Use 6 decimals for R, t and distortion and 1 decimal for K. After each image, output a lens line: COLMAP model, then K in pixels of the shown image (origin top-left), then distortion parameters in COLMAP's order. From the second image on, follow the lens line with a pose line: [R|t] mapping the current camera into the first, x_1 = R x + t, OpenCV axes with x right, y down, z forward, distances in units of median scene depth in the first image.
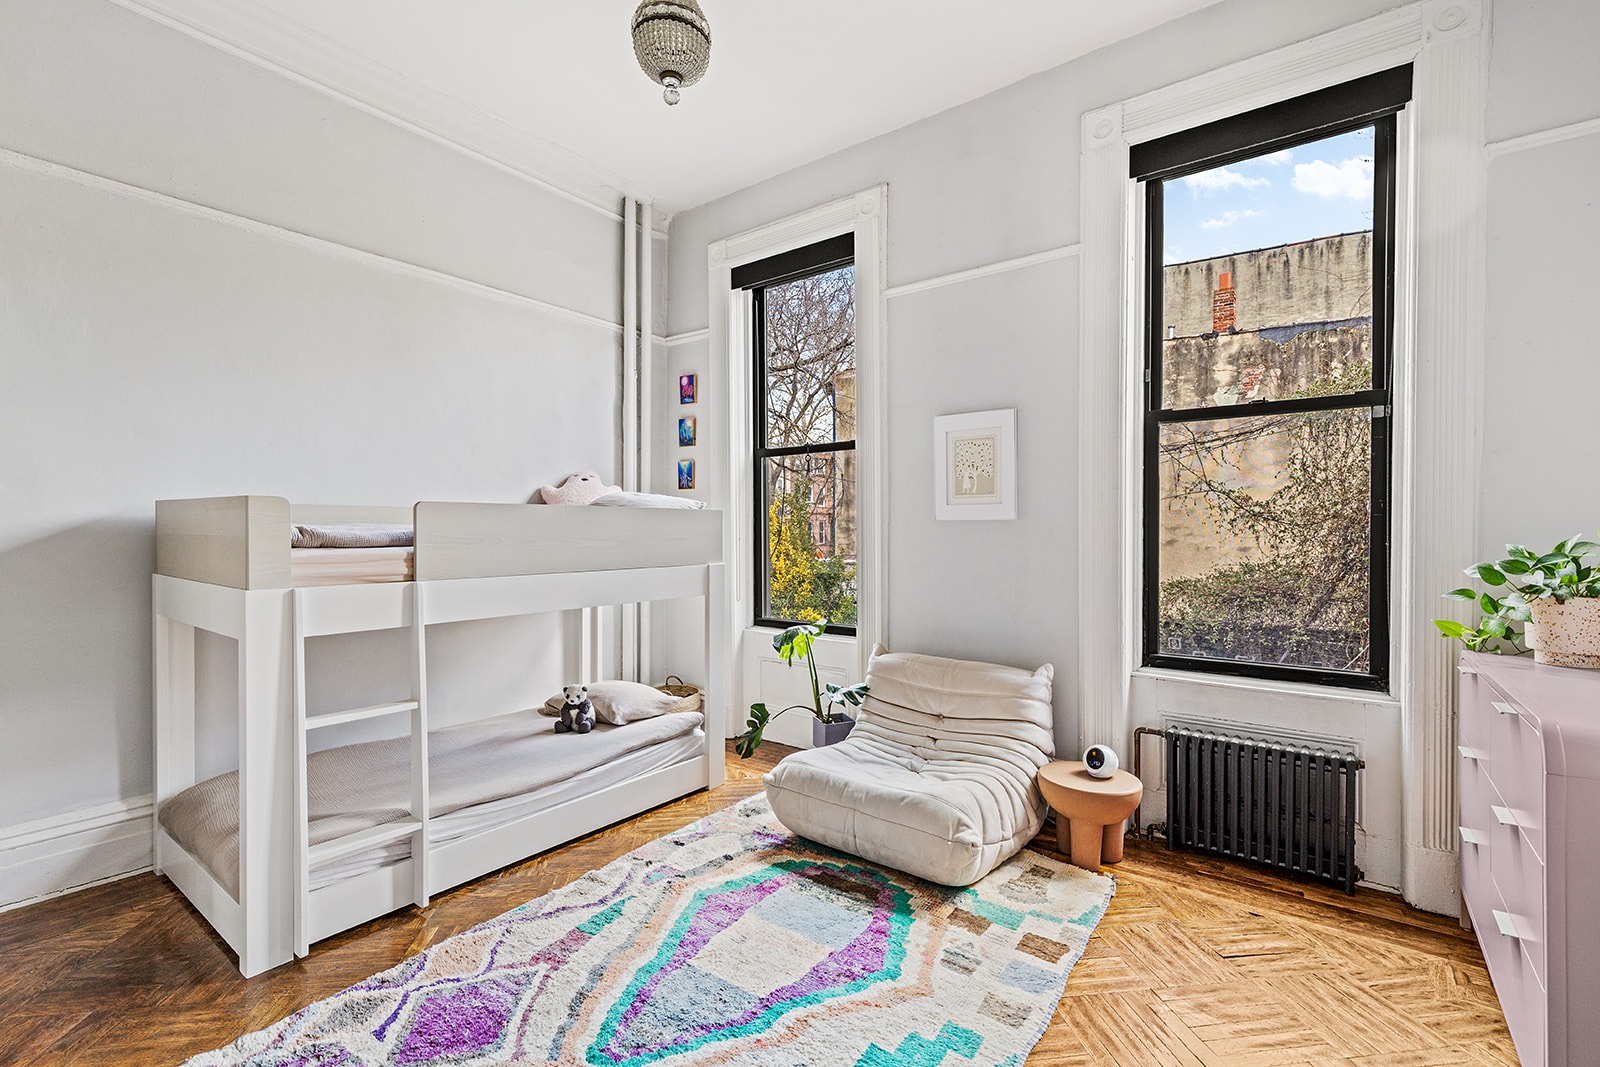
lens RADIAL K [[721.7, 0, 804.8], [0, 721.7, 537.8], [0, 0, 1]] dist [0.009410, -0.000334]
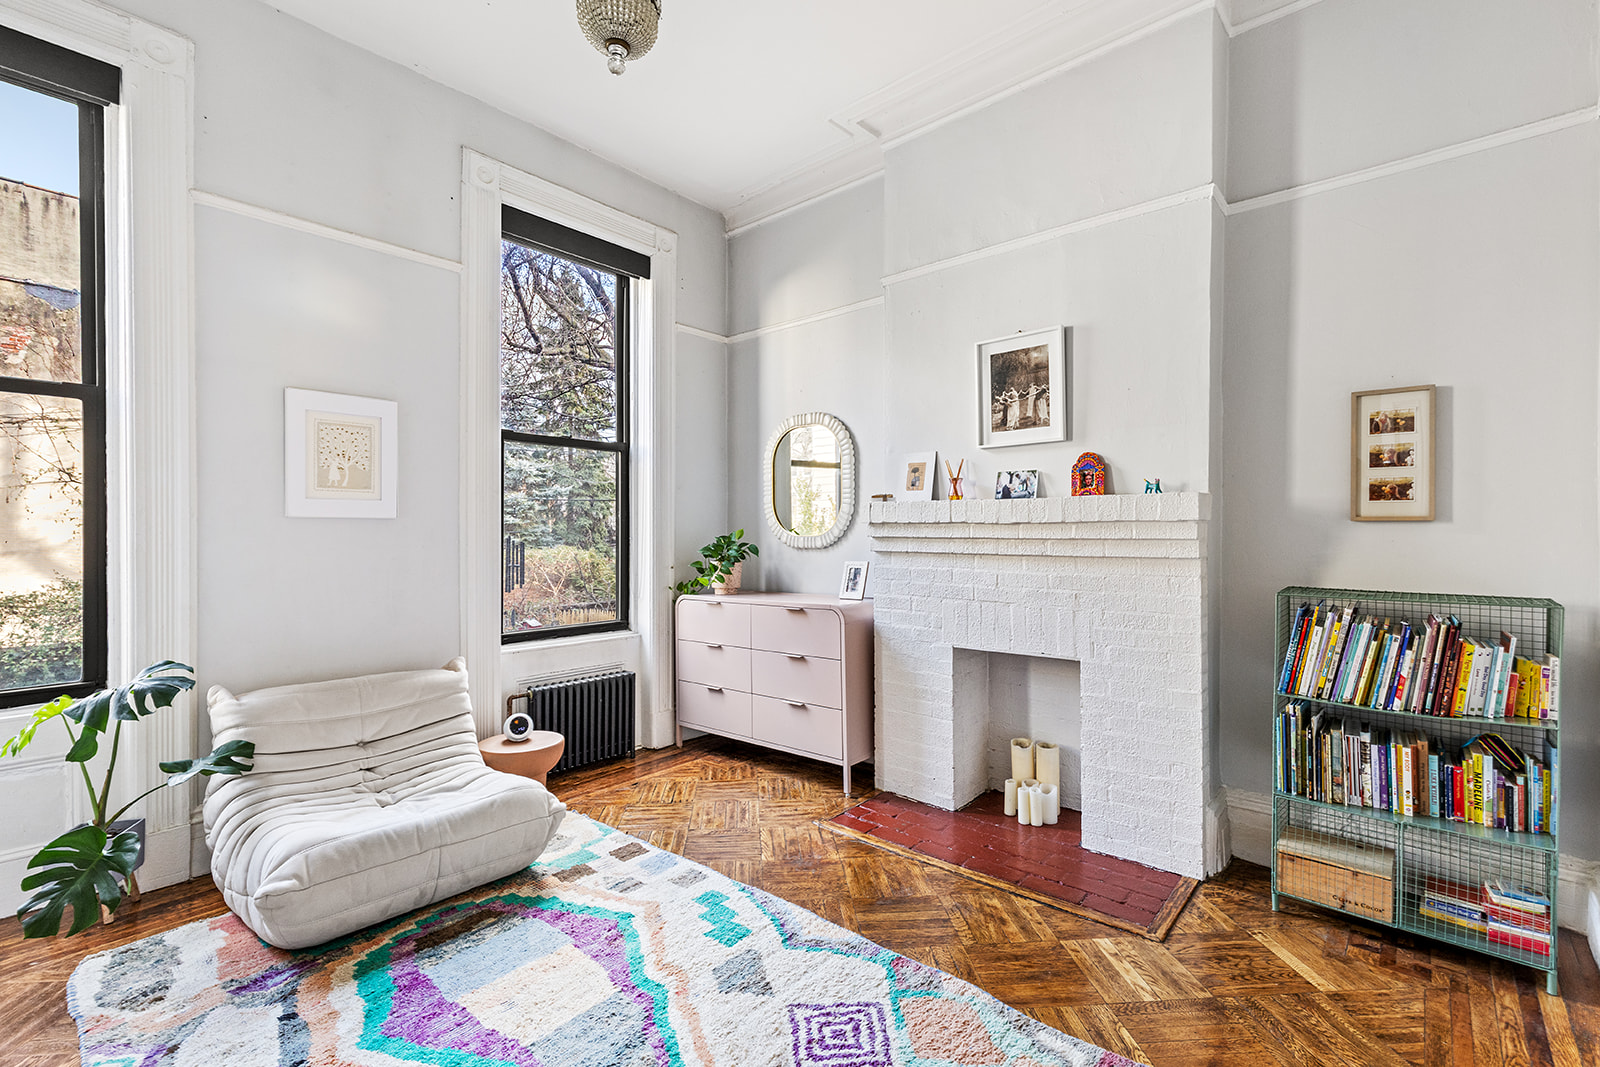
lens RADIAL K [[721.7, 0, 807.2], [0, 721.7, 528.2], [0, 0, 1]] dist [0.009410, -0.000334]
pose [[0.065402, 0.002237, 0.997856, -0.764140], [0.011704, 0.999927, -0.003009, -0.002531], [-0.997790, 0.011876, 0.065371, 0.482045]]
